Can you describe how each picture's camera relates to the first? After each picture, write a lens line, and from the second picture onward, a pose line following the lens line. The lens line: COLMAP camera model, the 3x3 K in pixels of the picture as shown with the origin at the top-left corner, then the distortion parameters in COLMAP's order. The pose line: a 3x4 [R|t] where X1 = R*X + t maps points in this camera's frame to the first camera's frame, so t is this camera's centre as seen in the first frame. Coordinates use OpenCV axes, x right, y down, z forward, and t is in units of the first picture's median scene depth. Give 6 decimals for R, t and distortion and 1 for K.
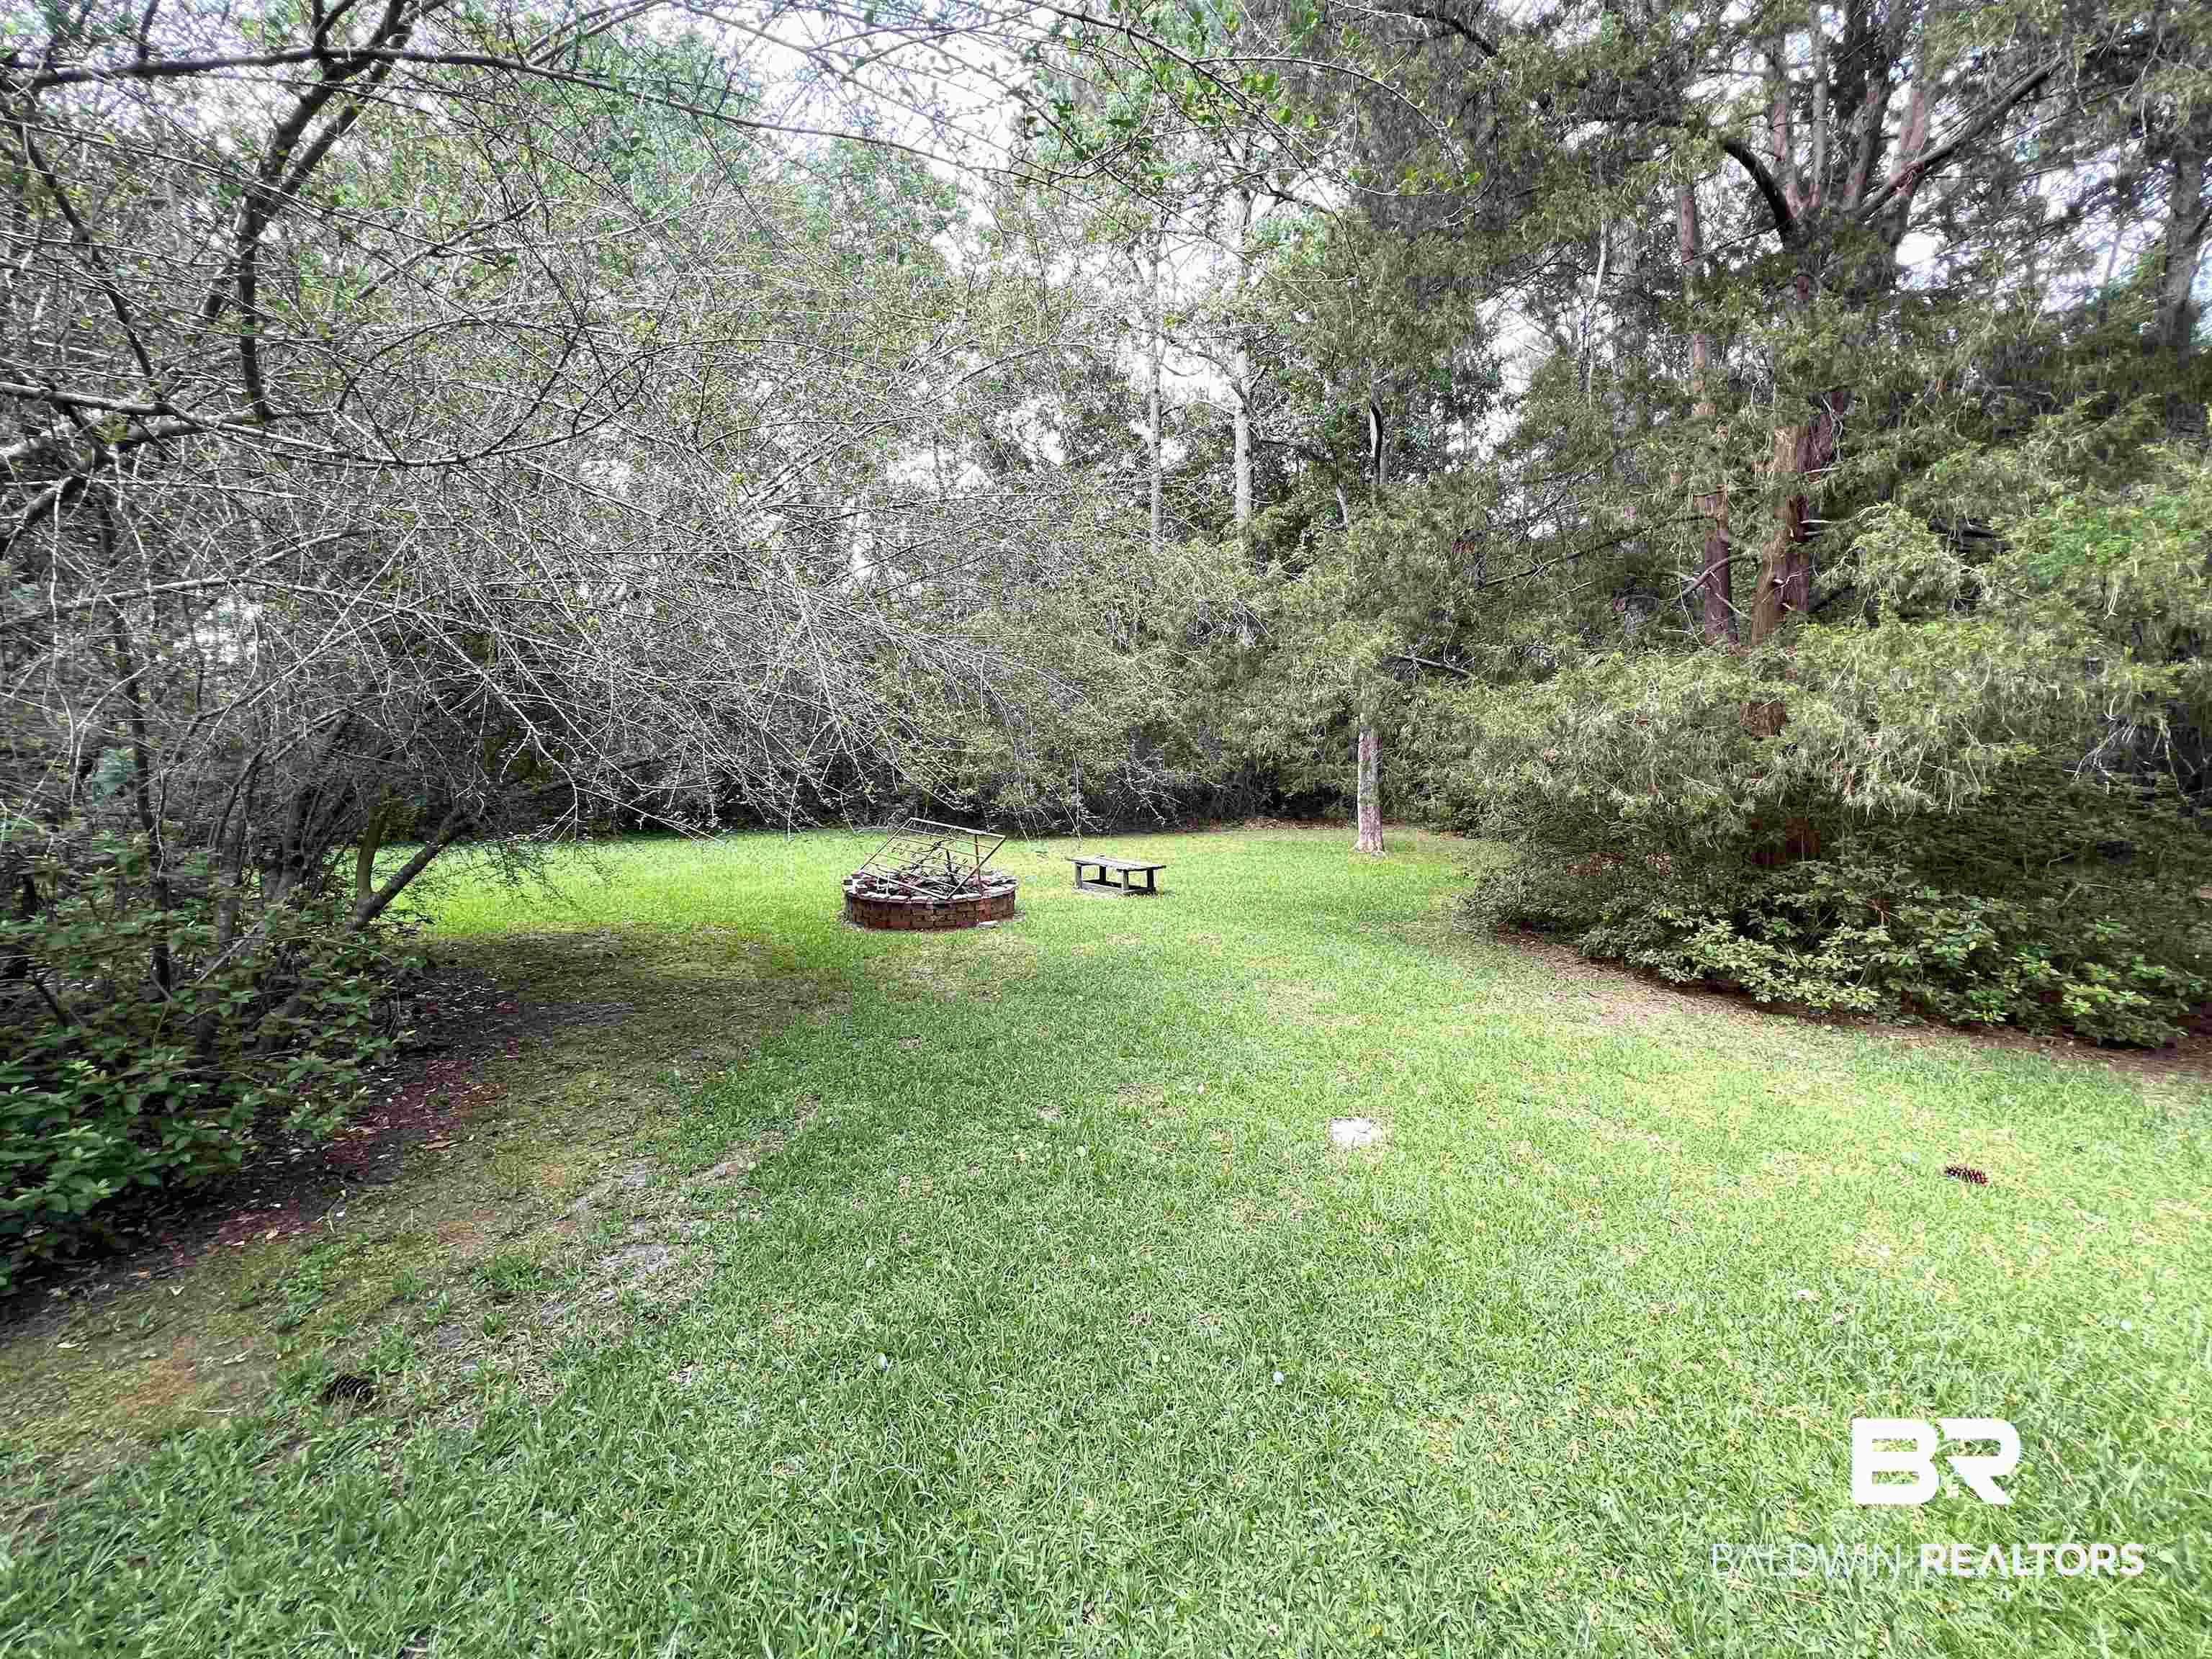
lens RADIAL K [[891.0, 0, 1113.1], [0, 891.0, 821.4], [0, 0, 1]] dist [-0.003308, 0.000110]
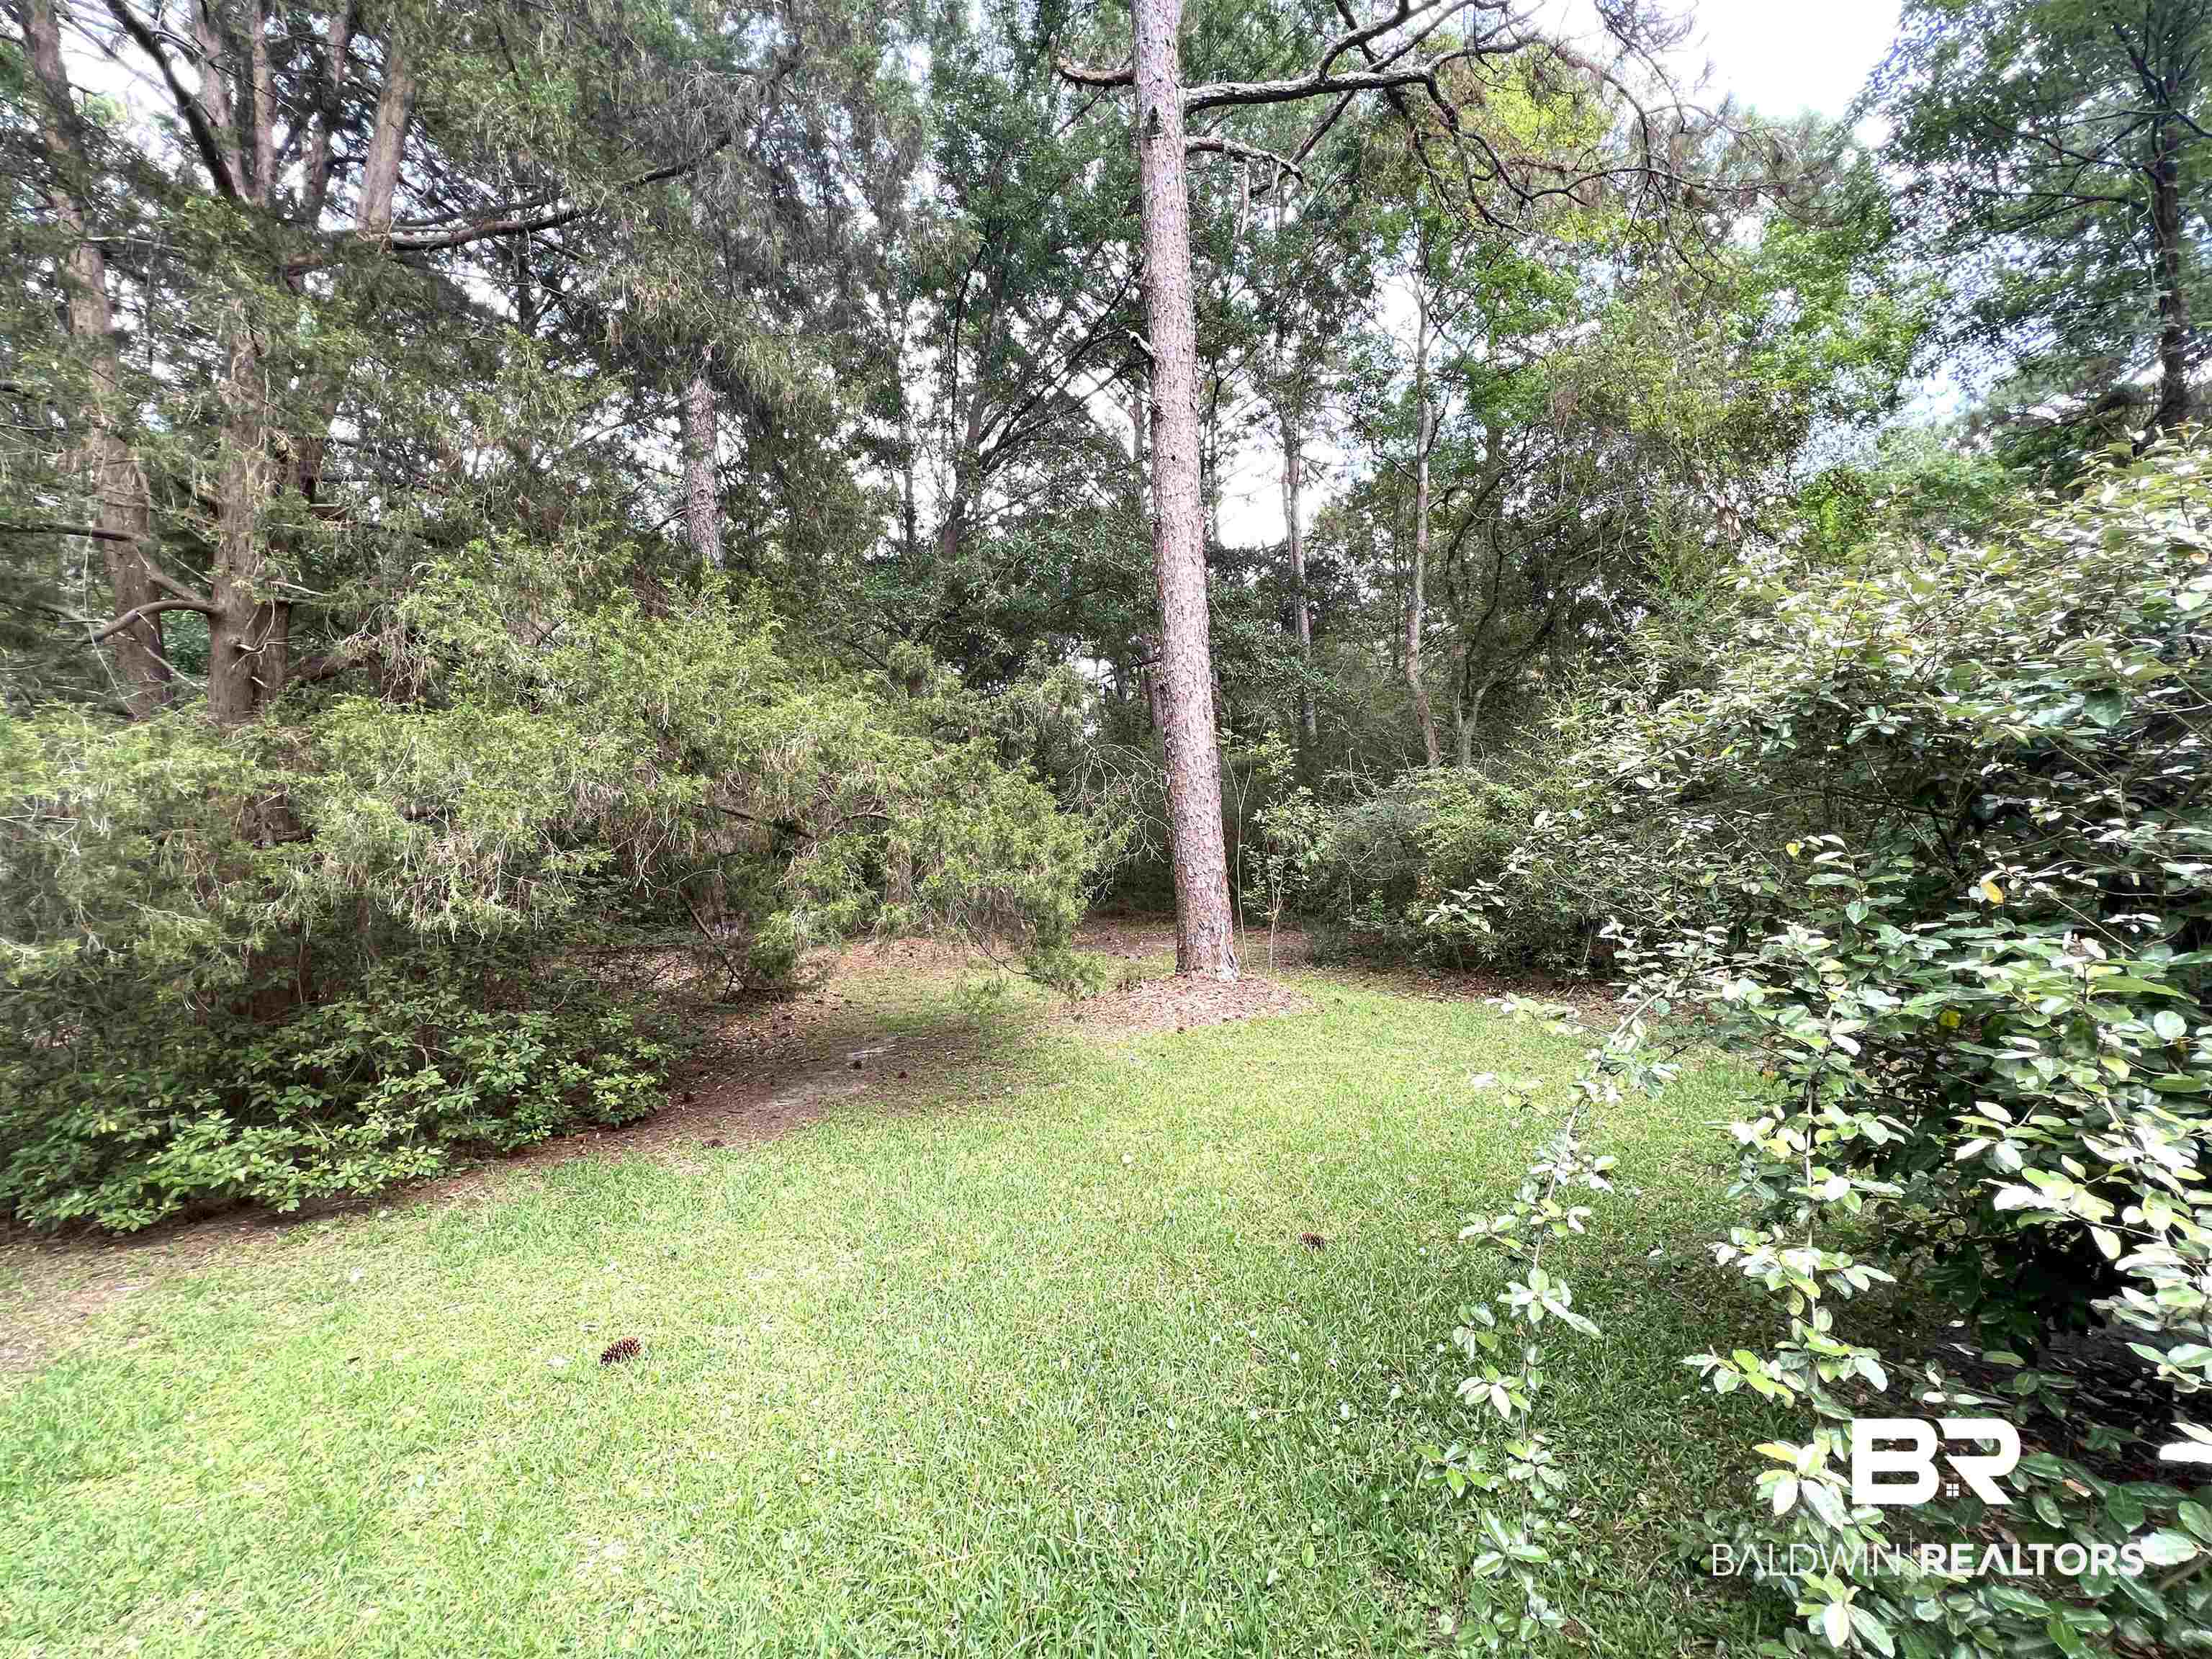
lens RADIAL K [[891.0, 0, 1100.0], [0, 891.0, 824.2], [0, 0, 1]] dist [-0.003308, 0.000110]
pose [[0.123491, 0.025924, 0.992007, 0.092728], [0.094534, 0.994805, -0.037765, -0.019726], [-0.987833, 0.098442, 0.120398, 0.237230]]
